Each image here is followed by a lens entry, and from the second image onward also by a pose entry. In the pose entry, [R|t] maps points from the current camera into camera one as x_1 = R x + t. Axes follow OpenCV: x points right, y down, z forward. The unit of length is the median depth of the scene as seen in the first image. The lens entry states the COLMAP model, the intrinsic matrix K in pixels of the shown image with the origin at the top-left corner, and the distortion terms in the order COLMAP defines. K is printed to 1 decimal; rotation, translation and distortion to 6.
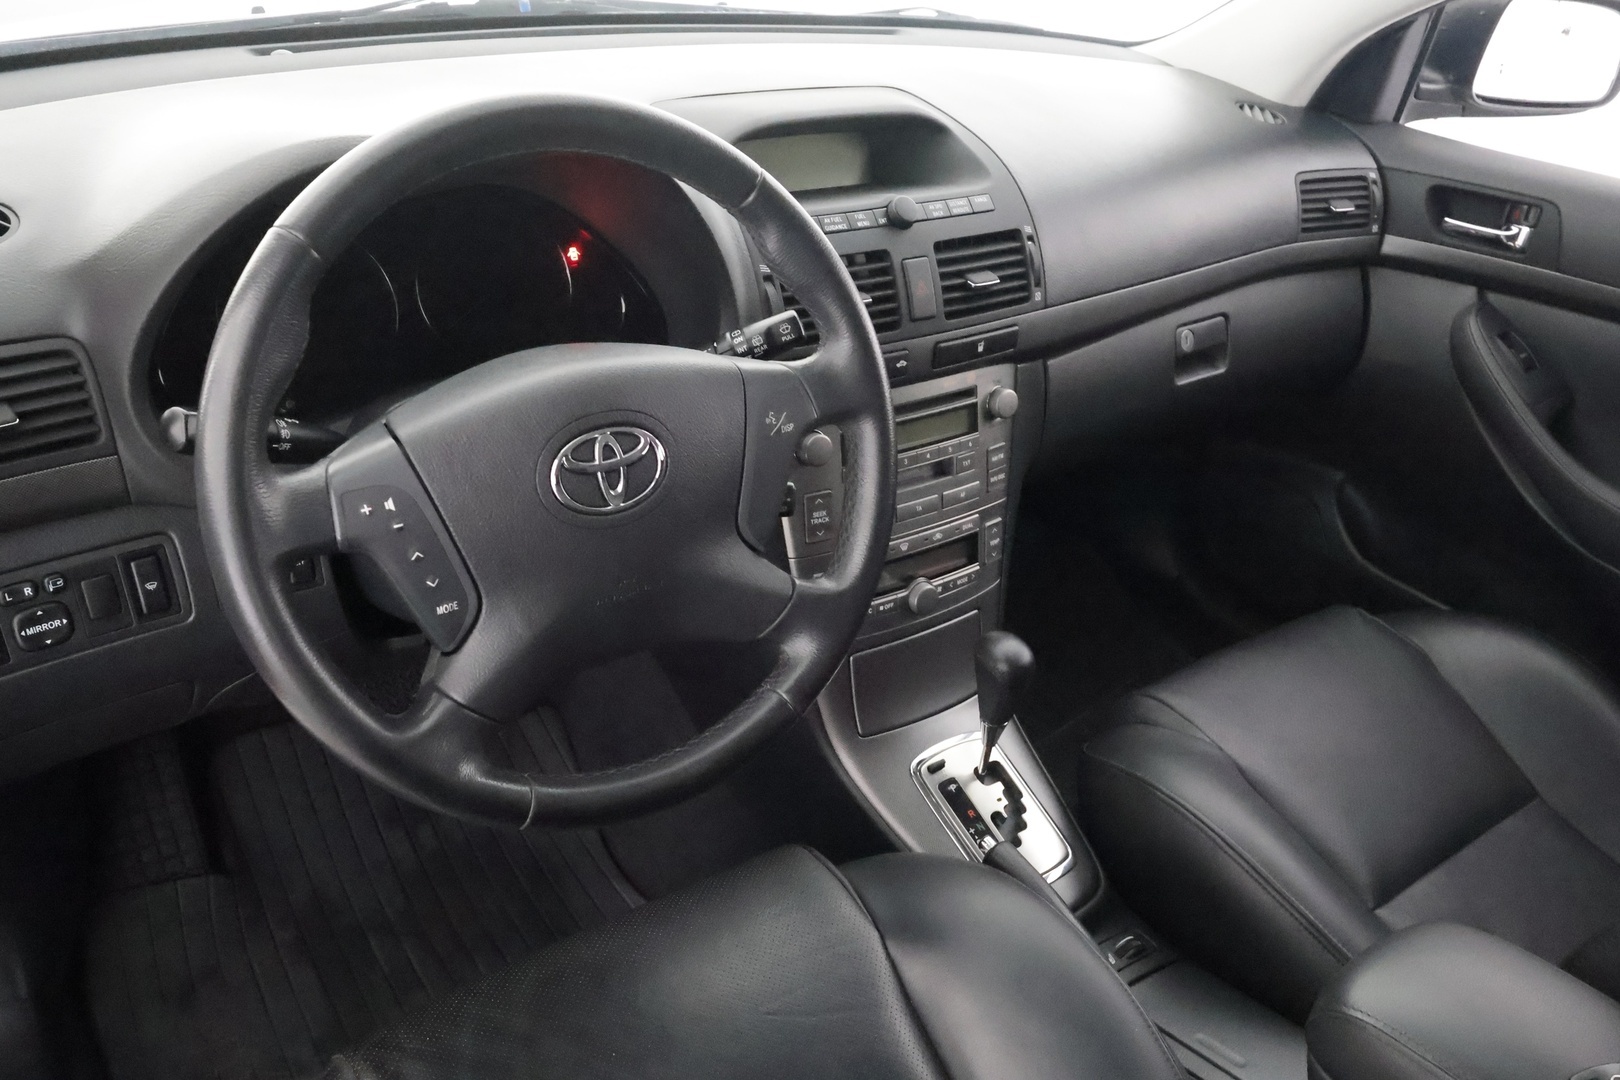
lens RADIAL K [[1246.7, 0, 810.0], [0, 1246.7, 540.0], [0, 0, 1]] dist [0.007598, 0.005347]
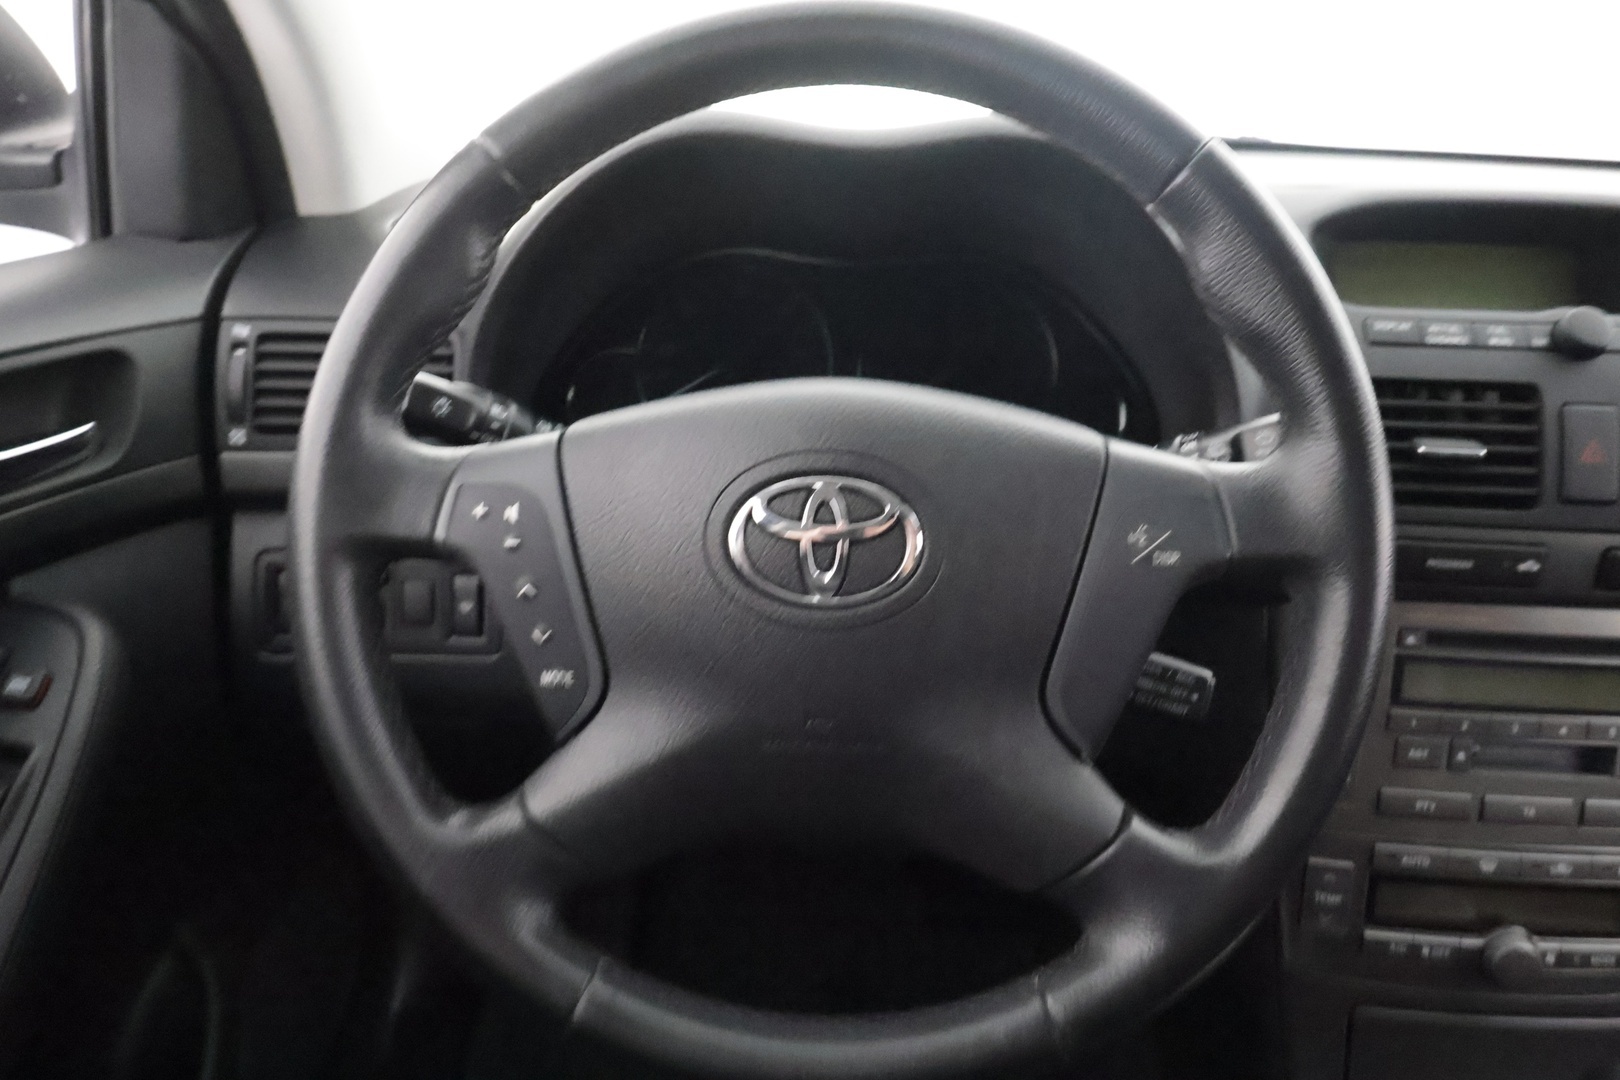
lens RADIAL K [[1156.6, 0, 810.0], [0, 1156.6, 540.0], [0, 0, 1]] dist [-0.011086, -0.004044]
pose [[0.789098, 0.171969, -0.589704, 0.116864], [-0.282133, 0.954227, -0.099259, 0.002900], [0.545642, 0.244701, 0.801496, 0.321206]]
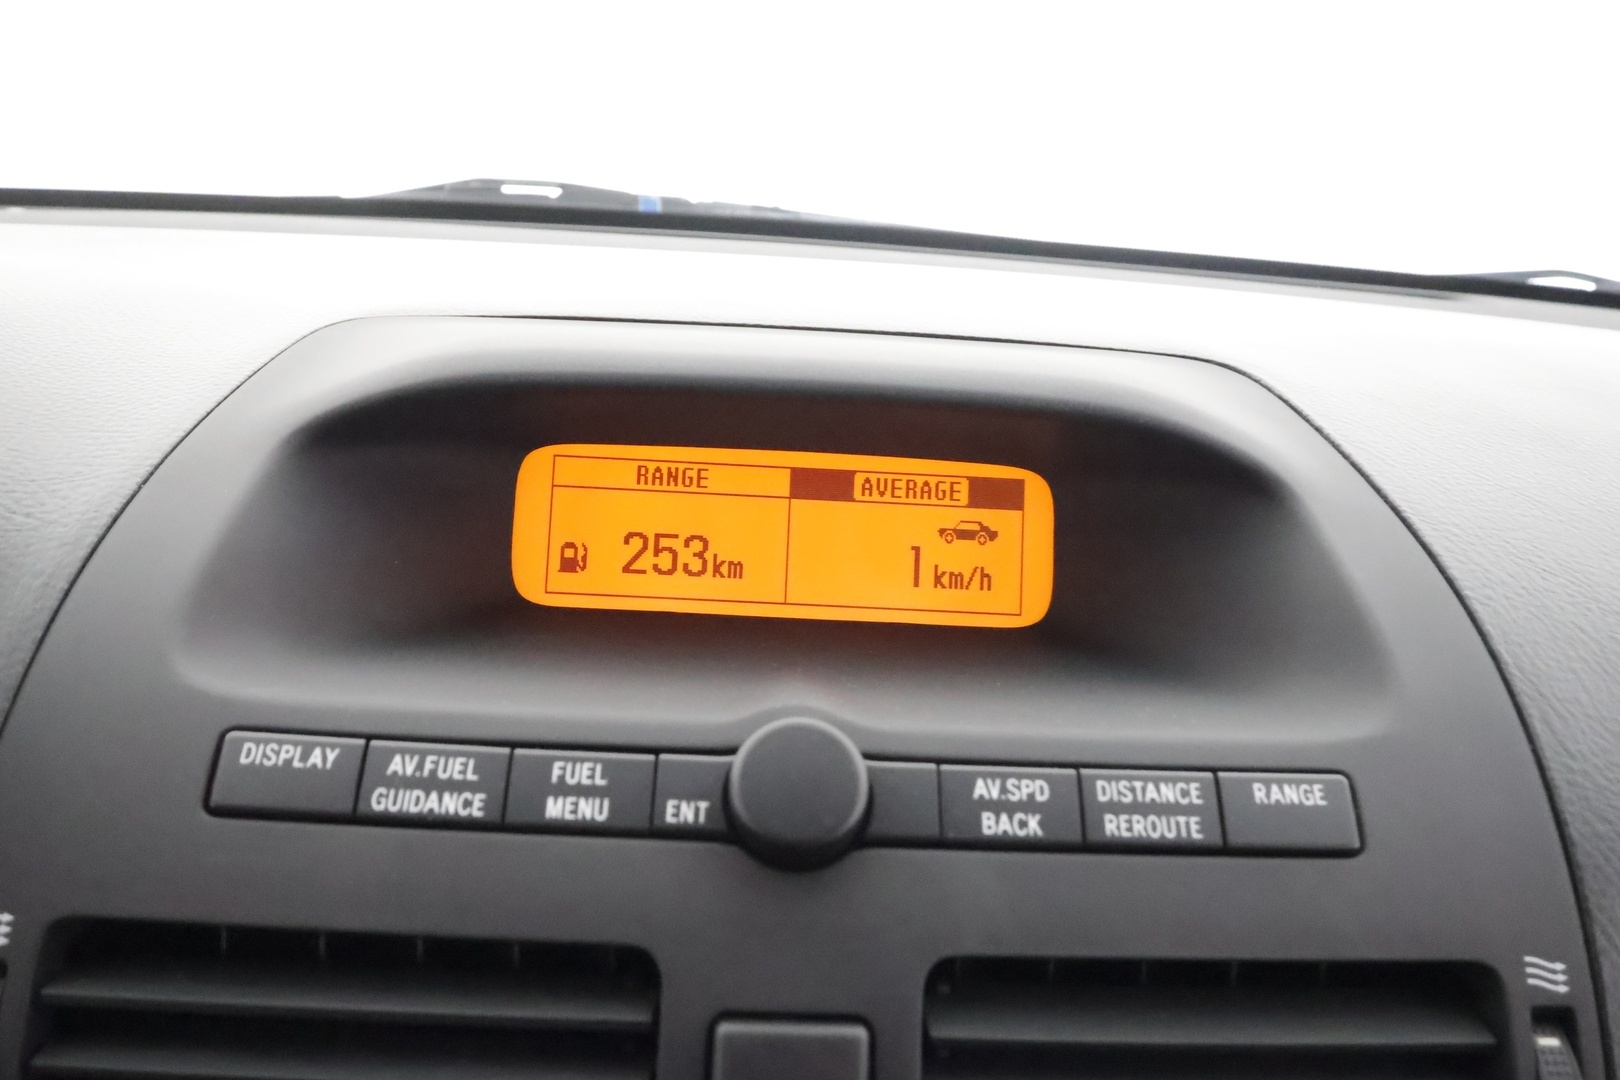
lens RADIAL K [[1281.2, 0, 810.0], [0, 1281.2, 540.0], [0, 0, 1]] dist [0.005230, 0.001033]
pose [[0.835191, 0.139186, -0.532055, 0.174493], [-0.275045, 0.943477, -0.184936, -0.242019], [0.476242, 0.300796, 0.826266, 0.736409]]
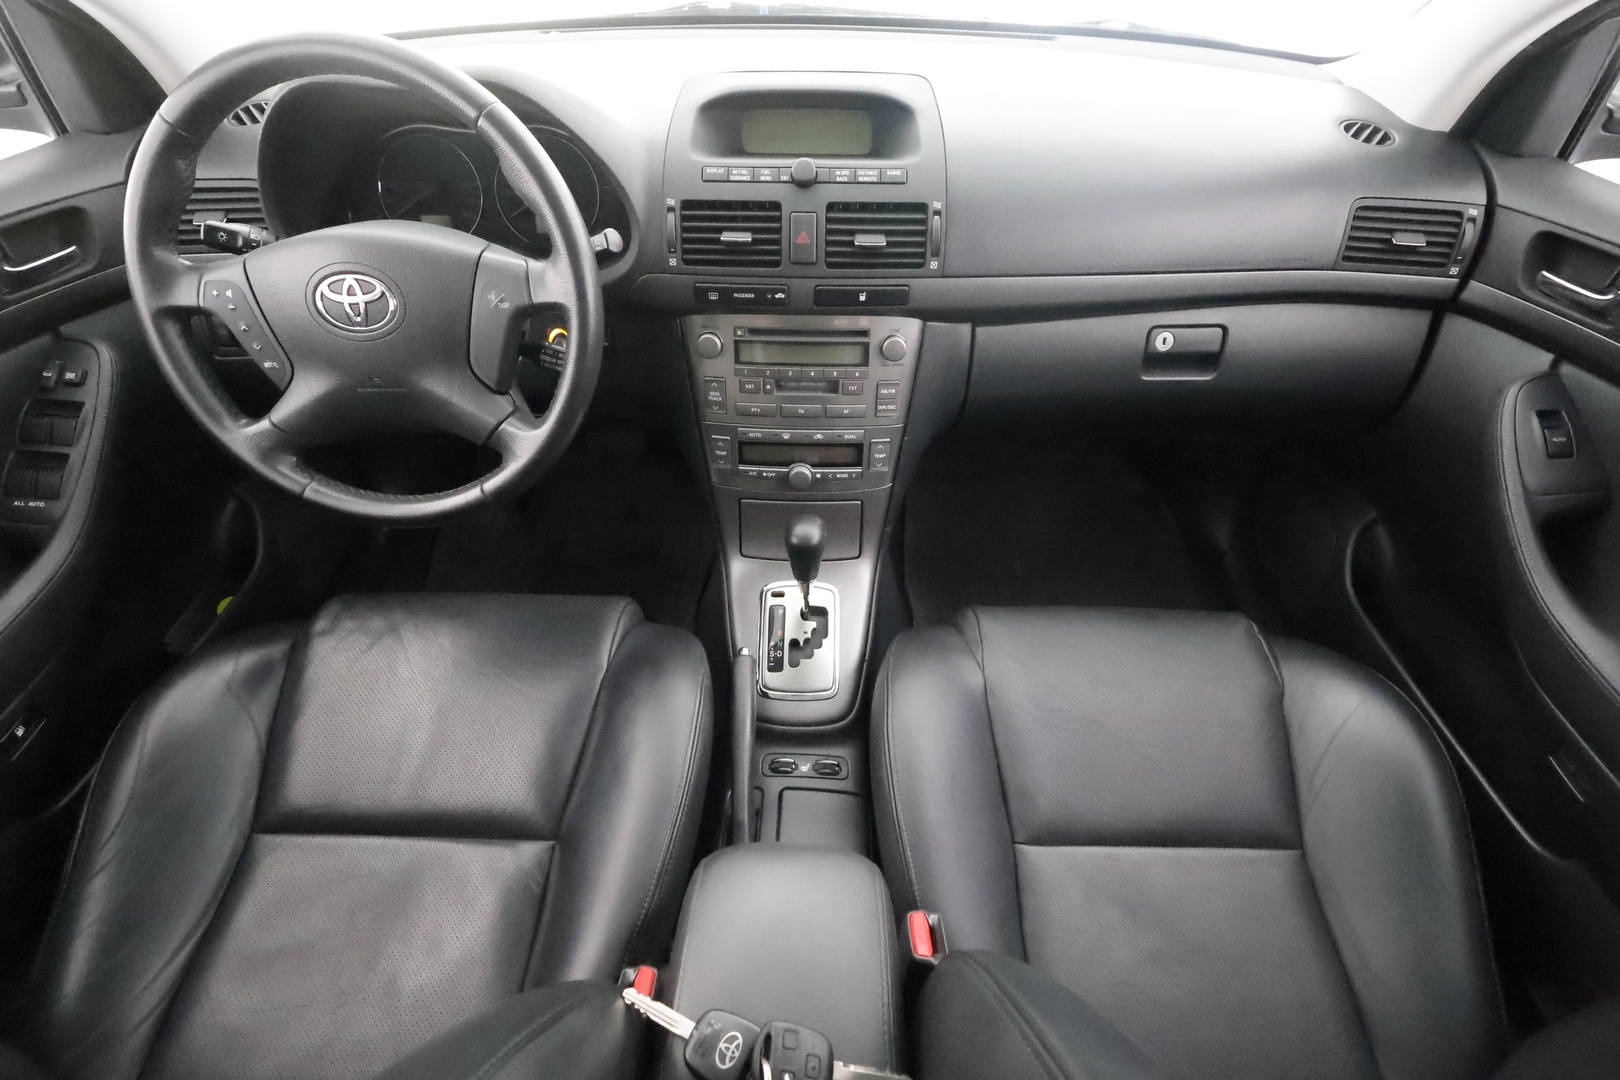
lens RADIAL K [[734.6, 0, 810.0], [0, 734.6, 540.0], [0, 0, 1]] dist [-0.003467, 0.000749]
pose [[0.802667, 0.345198, -0.486378, 0.521677], [-0.252381, 0.935460, 0.247422, -0.092878], [0.540397, -0.075845, 0.837985, 0.325231]]
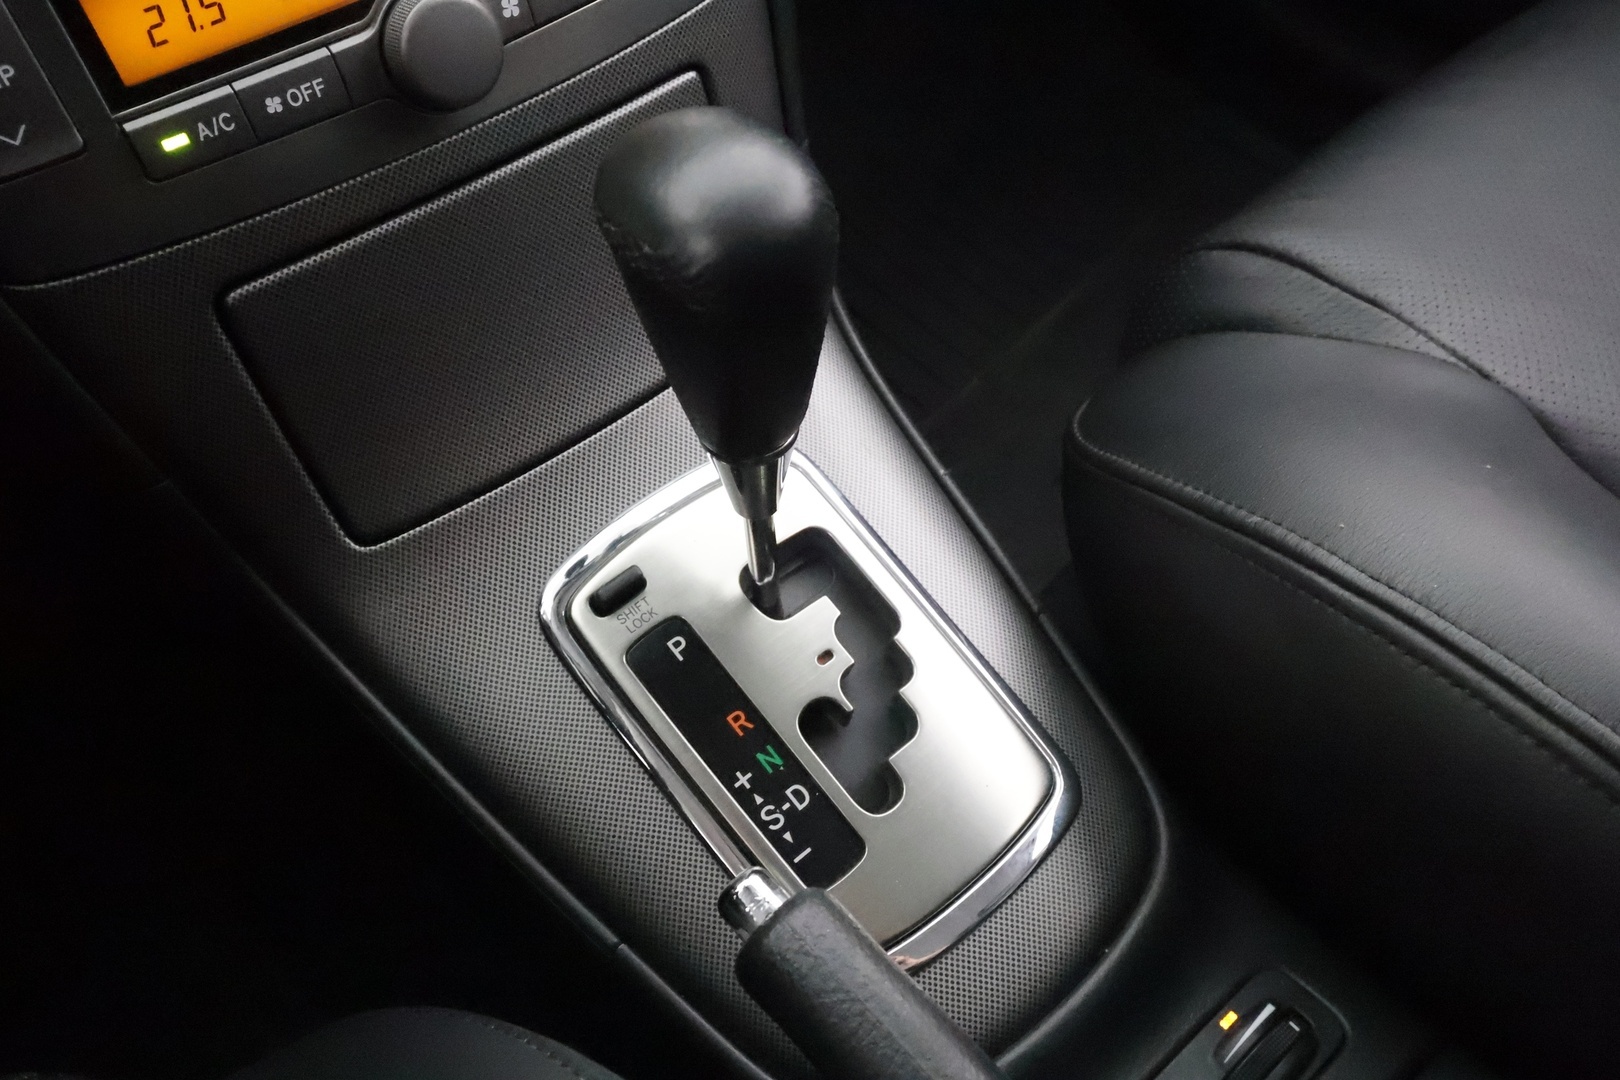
lens RADIAL K [[1281.2, 0, 810.0], [0, 1281.2, 540.0], [0, 0, 1]] dist [0.005230, 0.001033]
pose [[0.985350, -0.167314, -0.033049, 0.164440], [0.169152, 0.934035, 0.314590, 0.074441], [-0.021767, -0.315571, 0.948652, 0.695399]]
